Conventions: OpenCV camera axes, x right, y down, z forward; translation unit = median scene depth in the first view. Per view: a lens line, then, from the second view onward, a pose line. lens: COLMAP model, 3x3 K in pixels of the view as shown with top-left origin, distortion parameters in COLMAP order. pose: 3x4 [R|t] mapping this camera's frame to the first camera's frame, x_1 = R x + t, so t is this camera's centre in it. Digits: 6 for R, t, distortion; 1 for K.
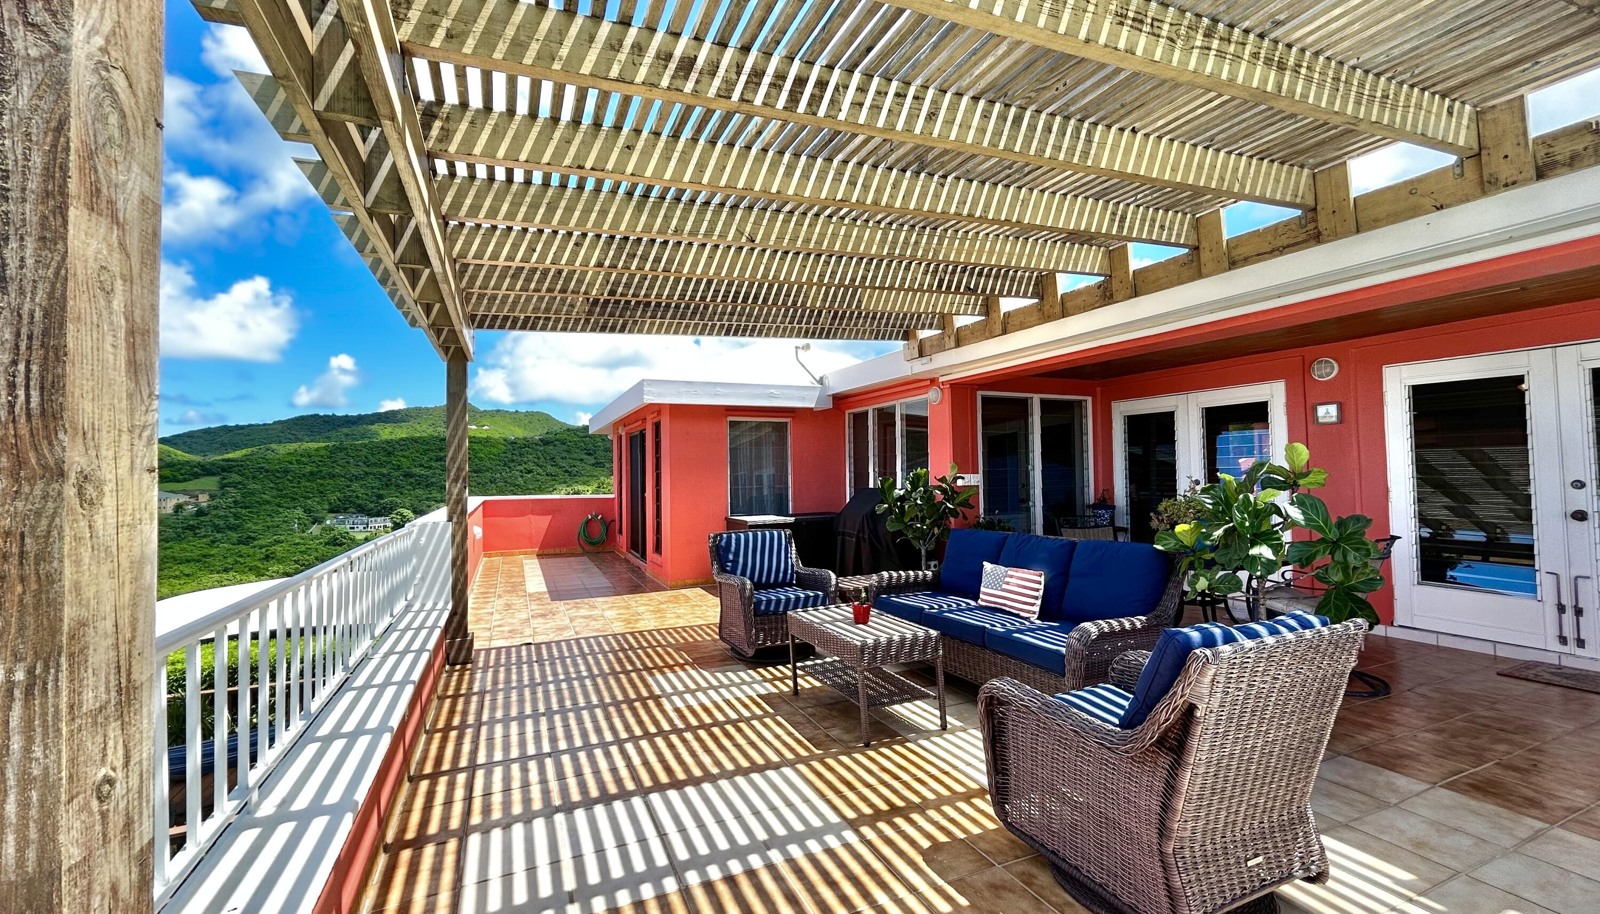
lens RADIAL K [[651.5, 0, 796.7], [0, 651.5, 452.1], [0, 0, 1]] dist [0.001619, -0.000272]
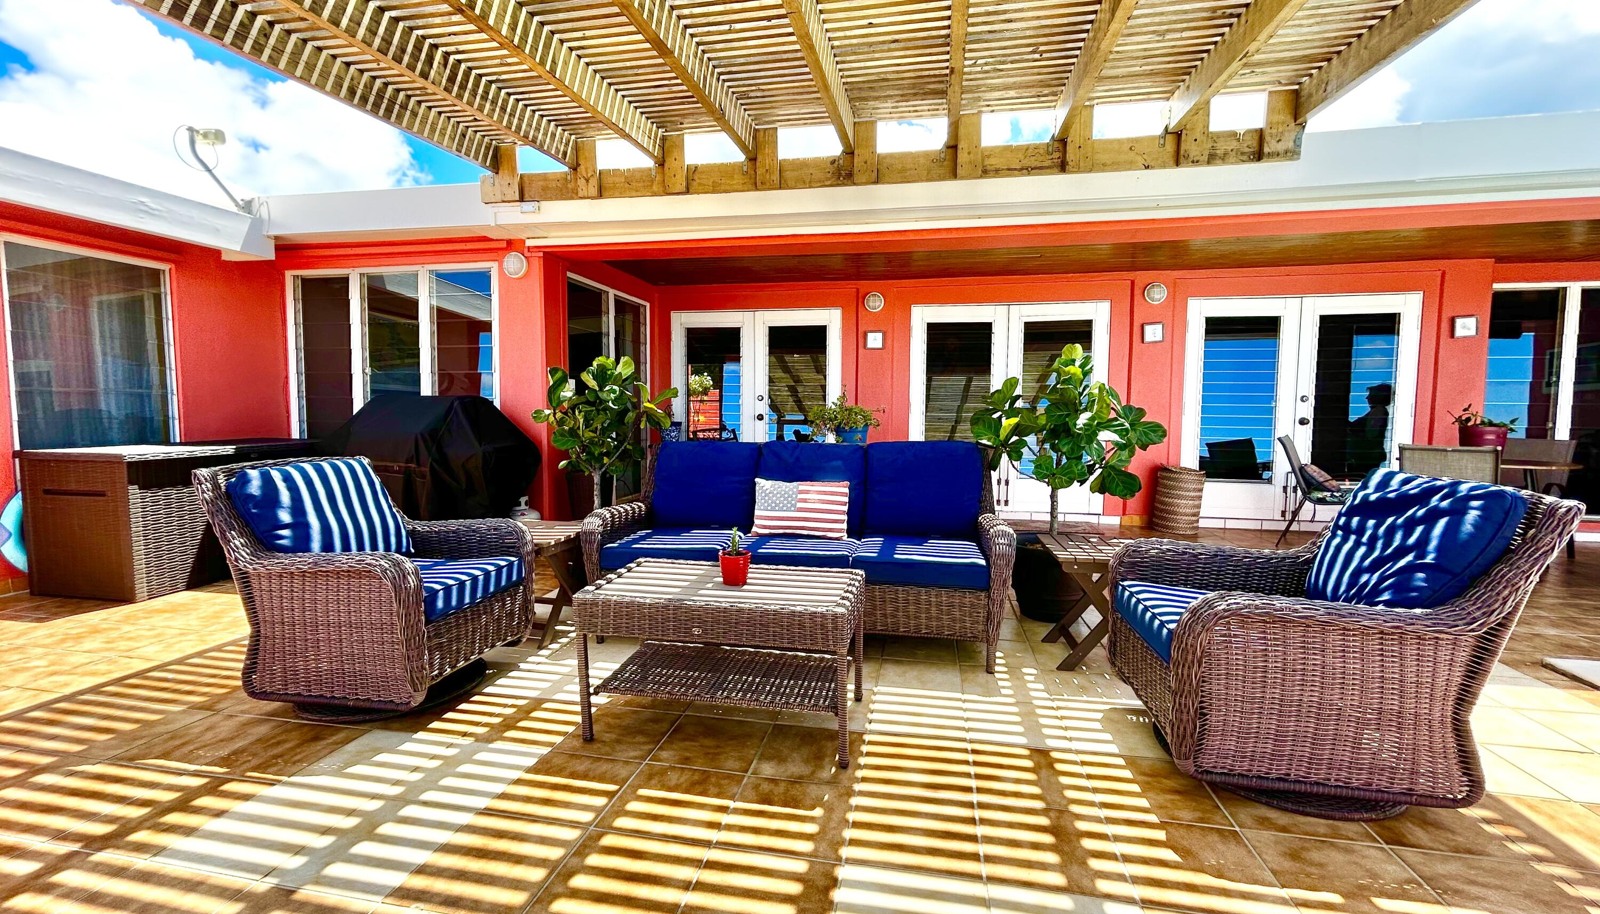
lens RADIAL K [[651.5, 0, 799.2], [0, 651.5, 452.4], [0, 0, 1]] dist [0.001619, -0.000272]
pose [[0.574012, -0.038206, 0.817955, -0.344264], [-0.042379, 0.996186, 0.076270, 0.084385], [-0.817750, -0.078444, 0.570203, 0.573796]]
